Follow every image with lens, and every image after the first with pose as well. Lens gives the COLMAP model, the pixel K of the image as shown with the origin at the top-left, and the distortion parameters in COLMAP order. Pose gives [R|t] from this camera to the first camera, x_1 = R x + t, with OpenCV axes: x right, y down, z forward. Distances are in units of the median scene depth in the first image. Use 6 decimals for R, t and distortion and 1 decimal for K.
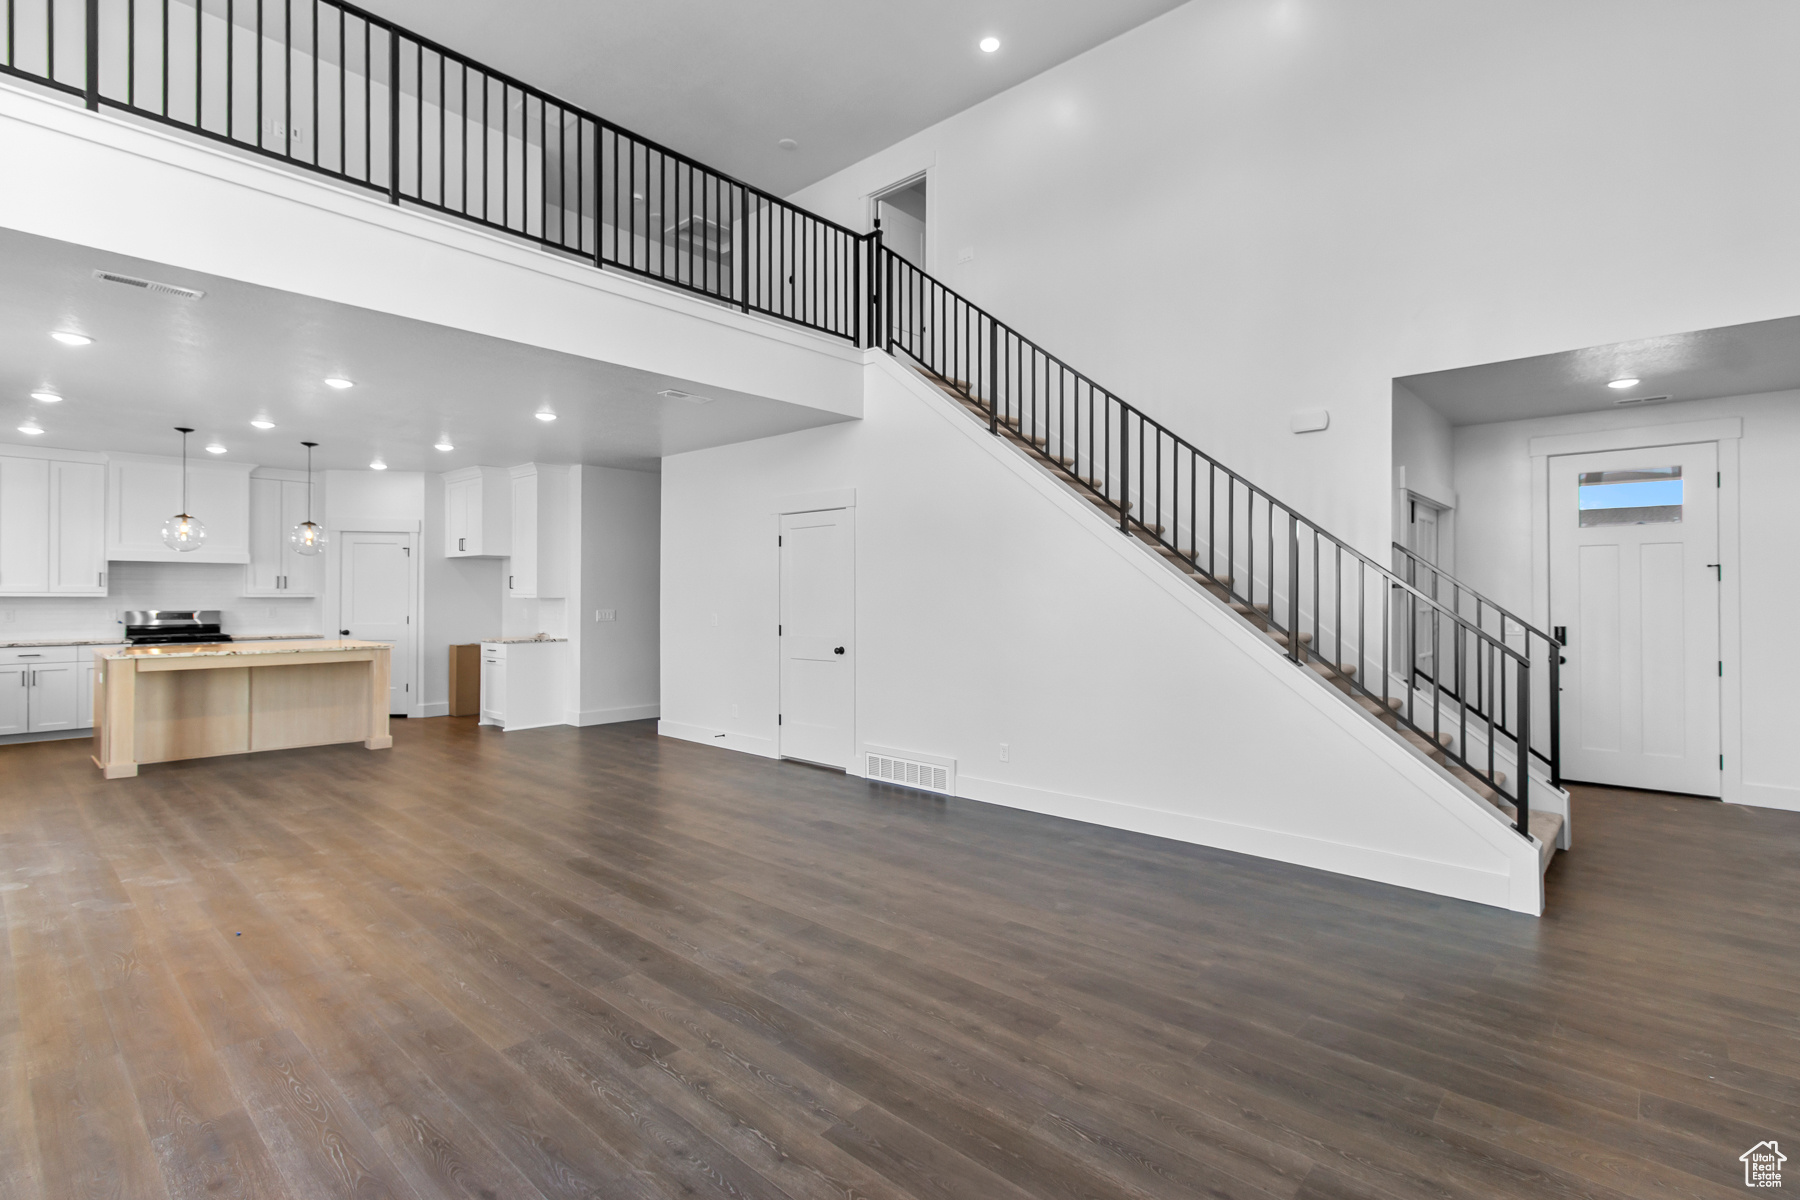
lens RADIAL K [[846.3, 0, 907.4], [0, 846.3, 598.1], [0, 0, 1]] dist [-0.002812, 0.006072]
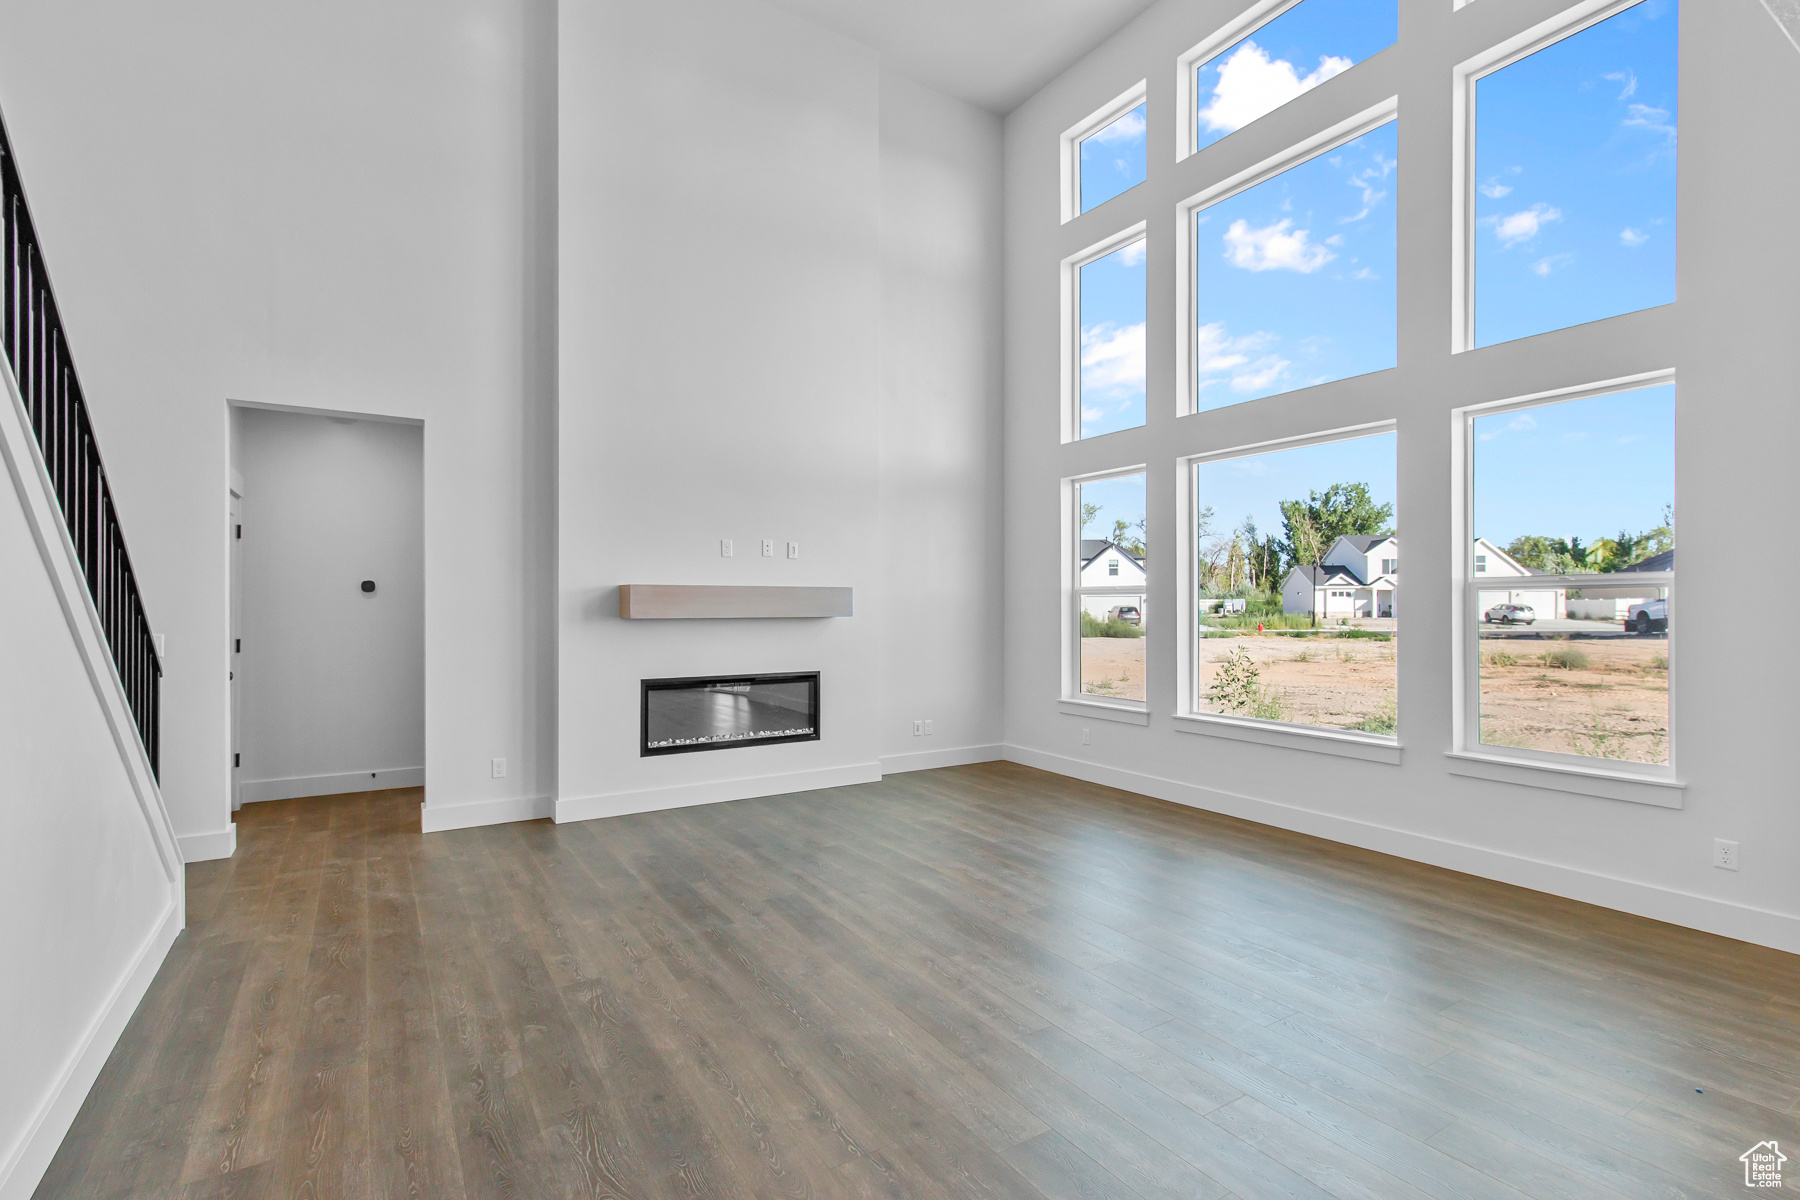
lens RADIAL K [[838.4, 0, 903.7], [0, 838.4, 588.4], [0, 0, 1]] dist [0.005395, -0.000028]
pose [[-0.962107, 0.000188, 0.272674, -0.151262], [-0.003608, 0.999903, -0.013418, -0.003737], [-0.272650, -0.013893, -0.962013, 0.808081]]
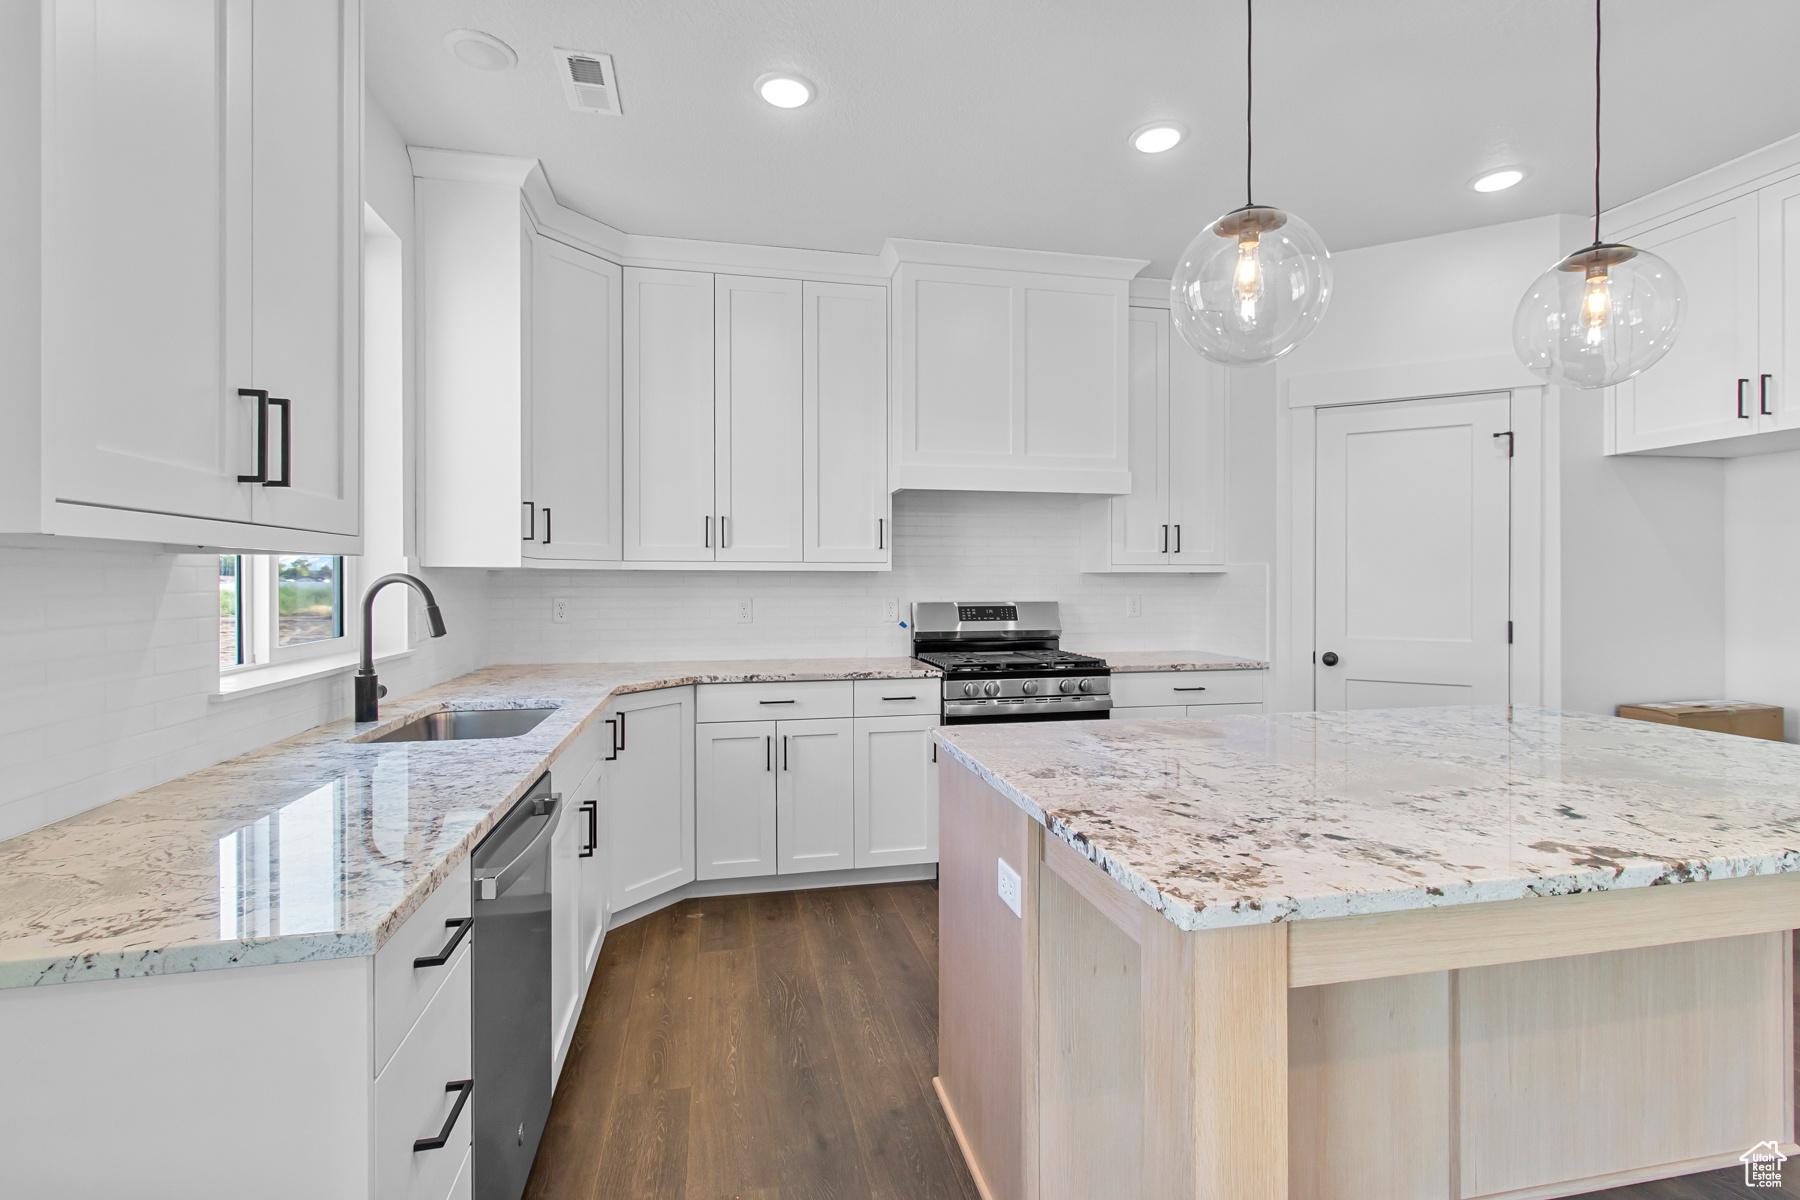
lens RADIAL K [[838.4, 0, 903.7], [0, 838.4, 588.4], [0, 0, 1]] dist [0.005395, -0.000028]
pose [[0.810934, -0.000642, -0.585137, -0.698977], [0.003058, 0.999990, 0.003140, 0.006715], [0.585130, -0.004335, 0.810928, 0.660028]]
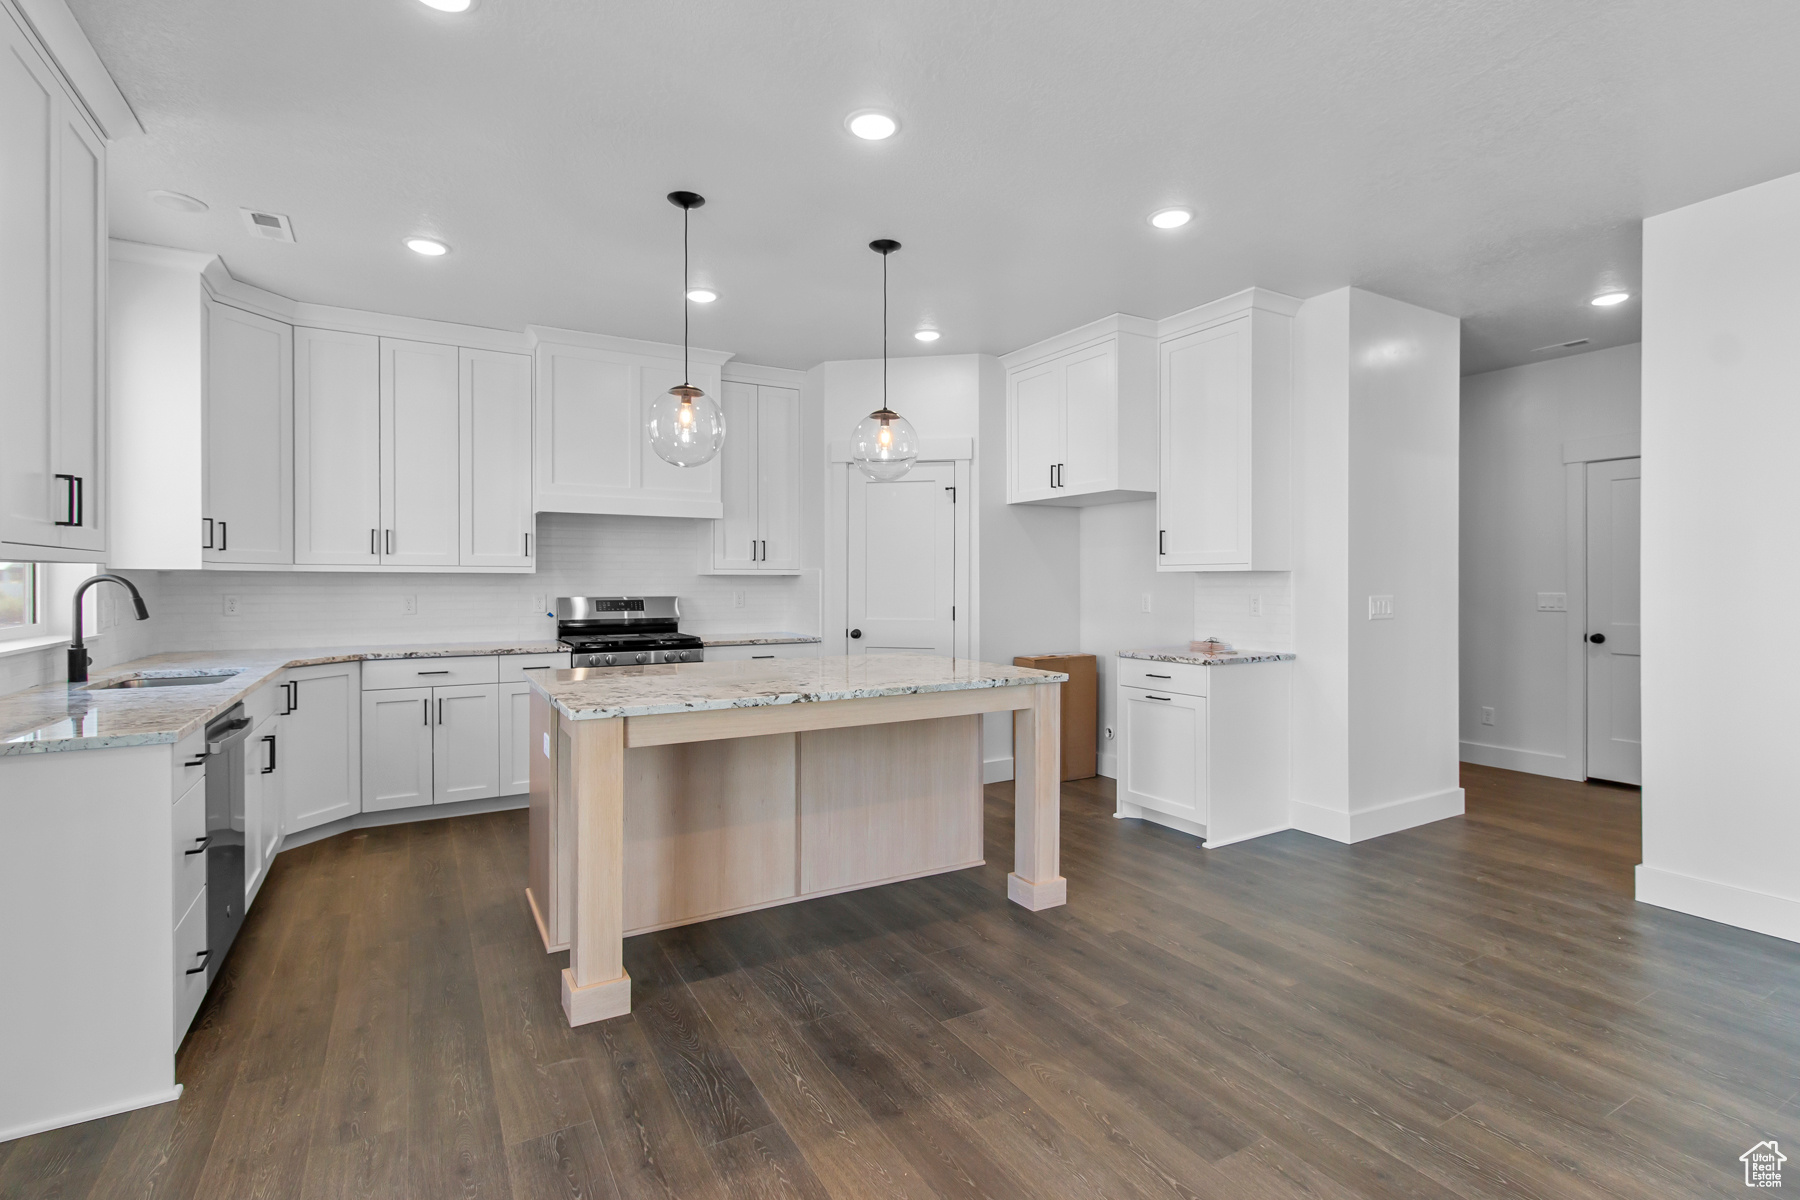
lens RADIAL K [[838.4, 0, 903.7], [0, 838.4, 588.4], [0, 0, 1]] dist [0.005395, -0.000028]
pose [[0.951638, -0.002398, -0.307212, -0.530775], [0.003523, 0.999989, 0.003107, 0.008667], [0.307201, -0.004039, 0.951636, 0.532127]]
